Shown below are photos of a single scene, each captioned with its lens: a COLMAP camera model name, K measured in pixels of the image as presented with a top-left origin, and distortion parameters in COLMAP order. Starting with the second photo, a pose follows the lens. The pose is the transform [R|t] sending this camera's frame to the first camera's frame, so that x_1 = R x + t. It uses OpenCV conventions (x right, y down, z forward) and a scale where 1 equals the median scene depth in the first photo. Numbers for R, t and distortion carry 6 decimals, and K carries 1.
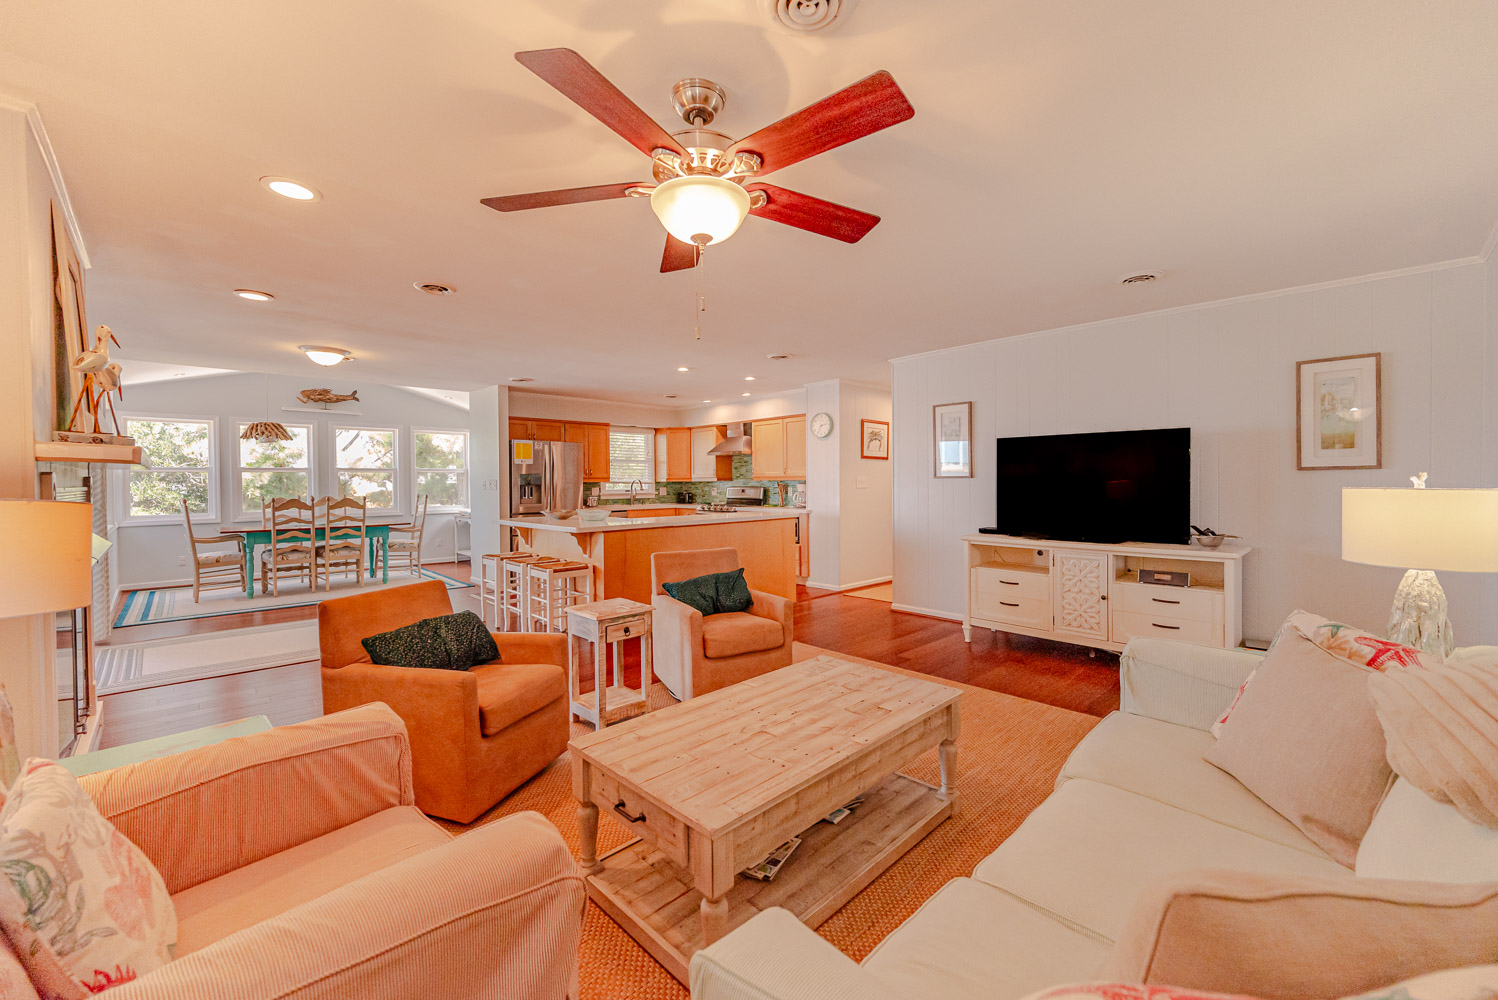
lens RADIAL K [[607.9, 0, 749.0], [0, 607.9, 500.0], [0, 0, 1]] dist [0.001187, 0.000003]
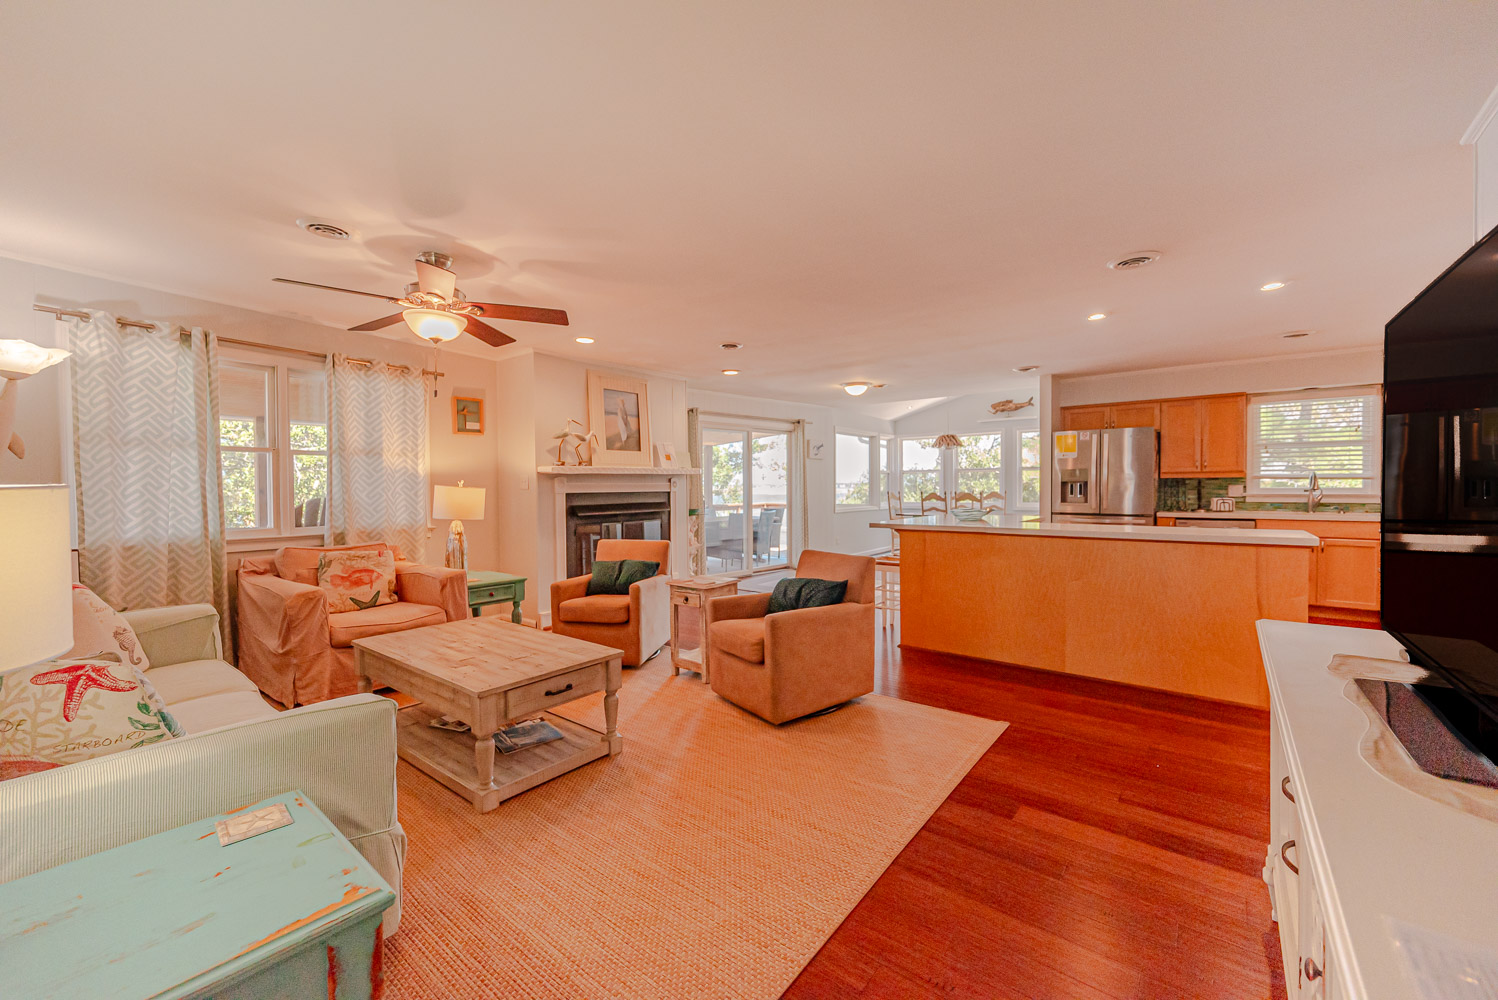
lens RADIAL K [[585.1, 0, 749.0], [0, 585.1, 500.0], [0, 0, 1]] dist [-0.000832, -0.000142]
pose [[0.122509, 0.030129, -0.992010, 0.409604], [-0.022444, 0.999368, 0.027581, -0.010018], [0.992214, 0.018886, 0.123108, 0.402399]]
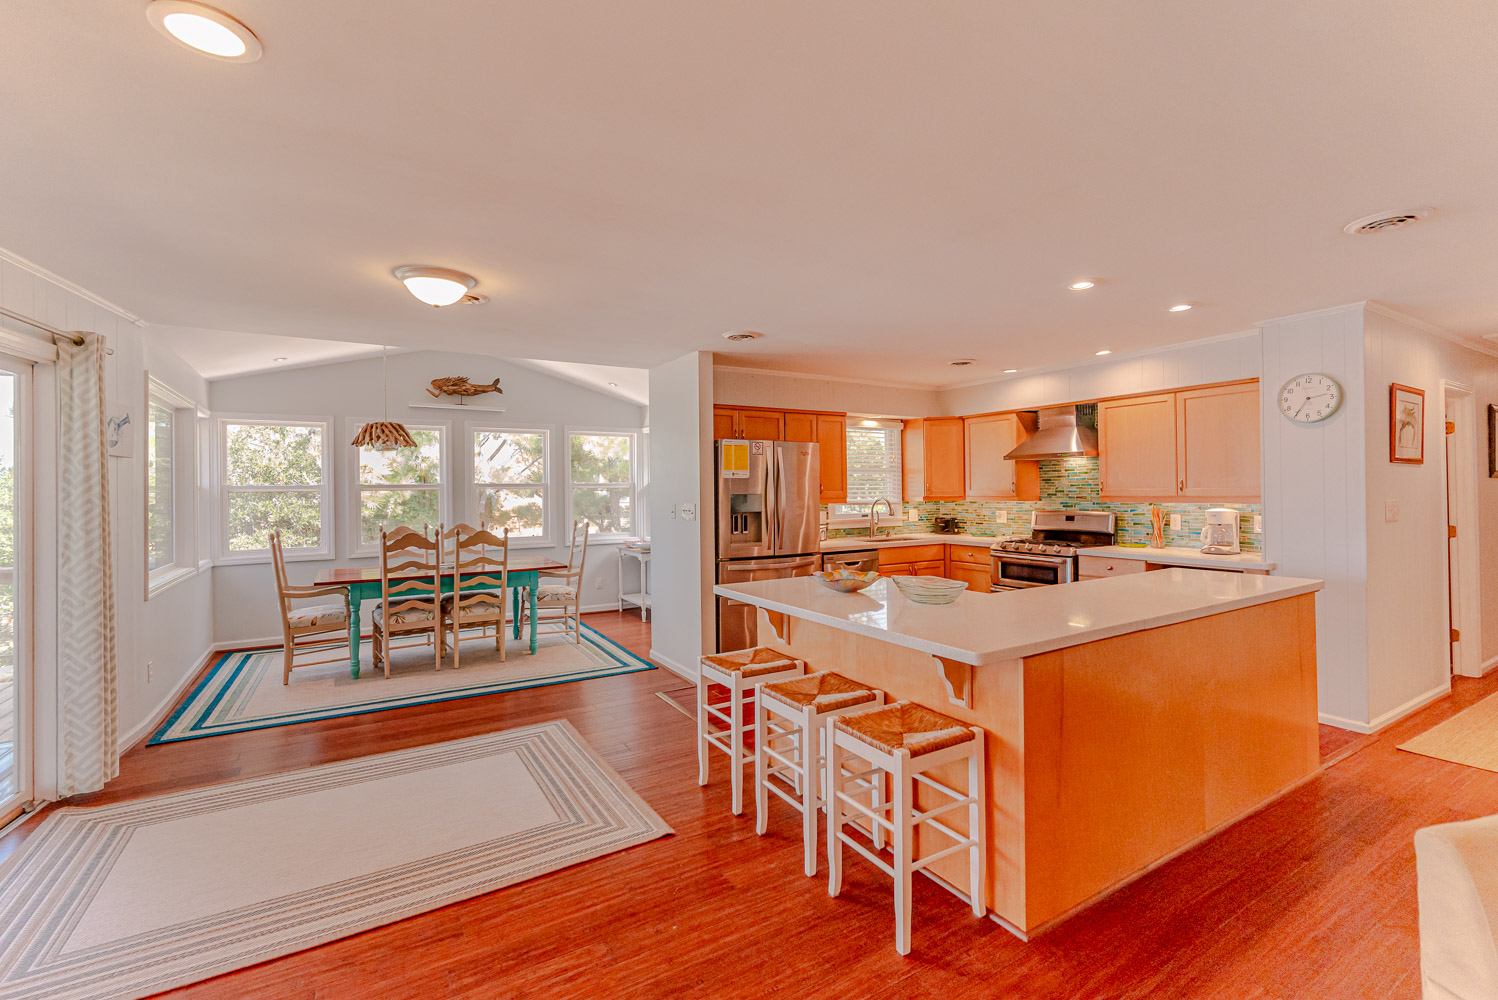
lens RADIAL K [[659.2, 0, 749.0], [0, 659.2, 500.0], [0, 0, 1]] dist [0.004219, 0.000226]
pose [[0.975409, -0.000216, -0.220401, -0.197339], [-0.002019, 0.999949, -0.009917, -0.028897], [0.220392, 0.010119, 0.975359, 0.327514]]
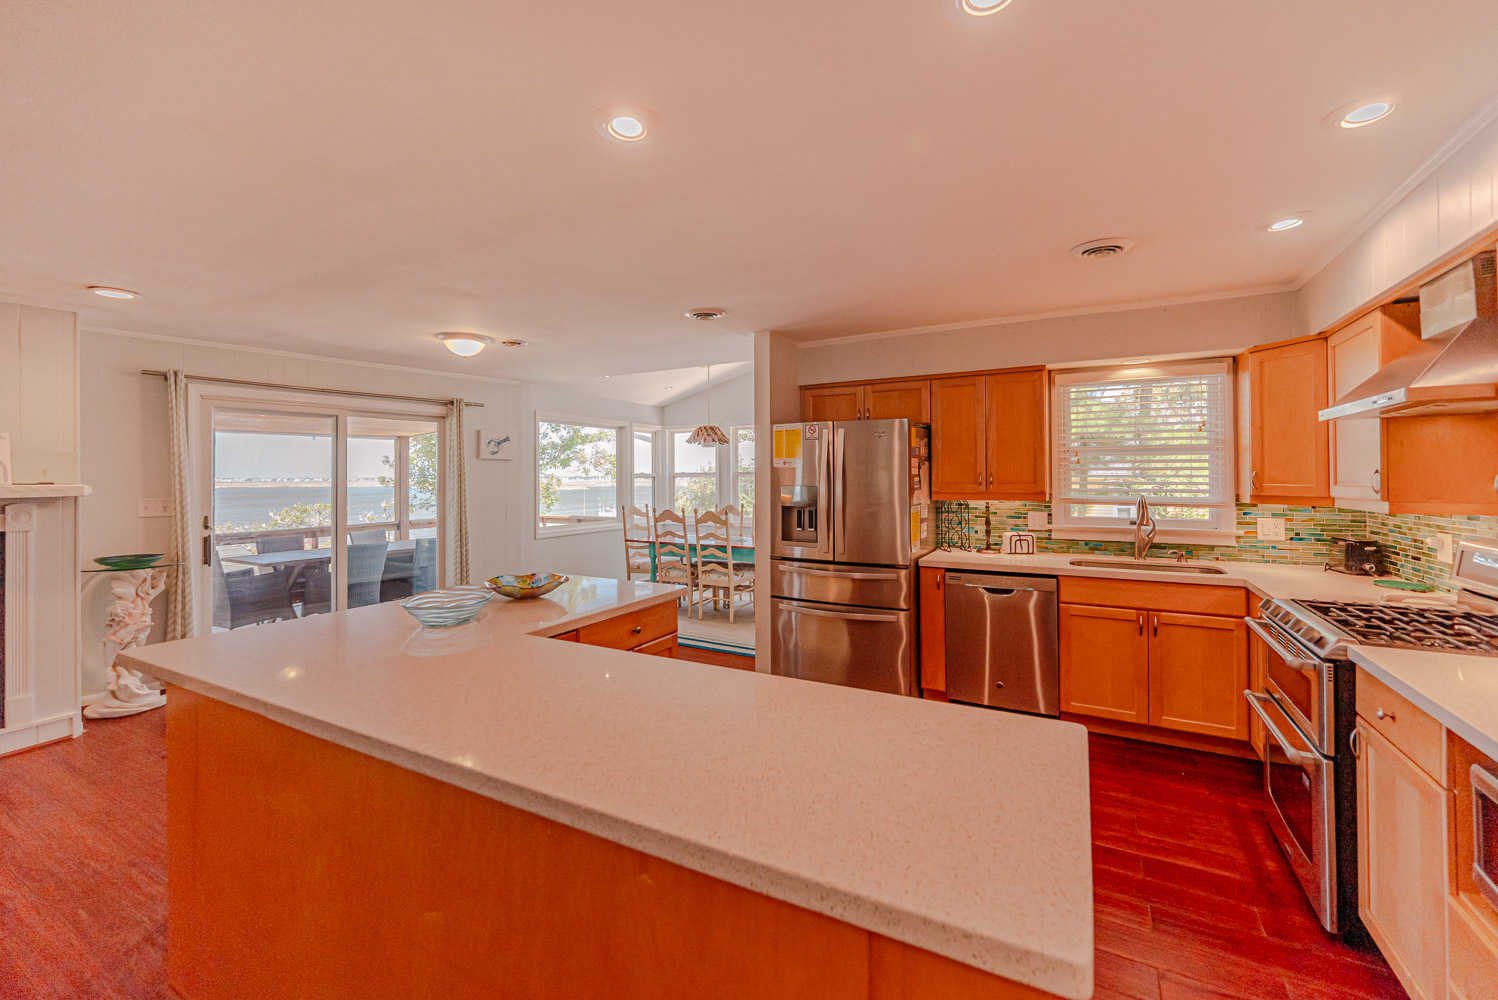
lens RADIAL K [[613.1, 0, 747.0], [0, 613.1, 478.3], [0, 0, 1]] dist [-0.000421, -0.000092]
pose [[0.296528, 0.007389, -0.954996, 0.137529], [-0.023821, 0.999716, 0.000339, -0.045994], [0.954727, 0.022649, 0.296620, 0.752969]]
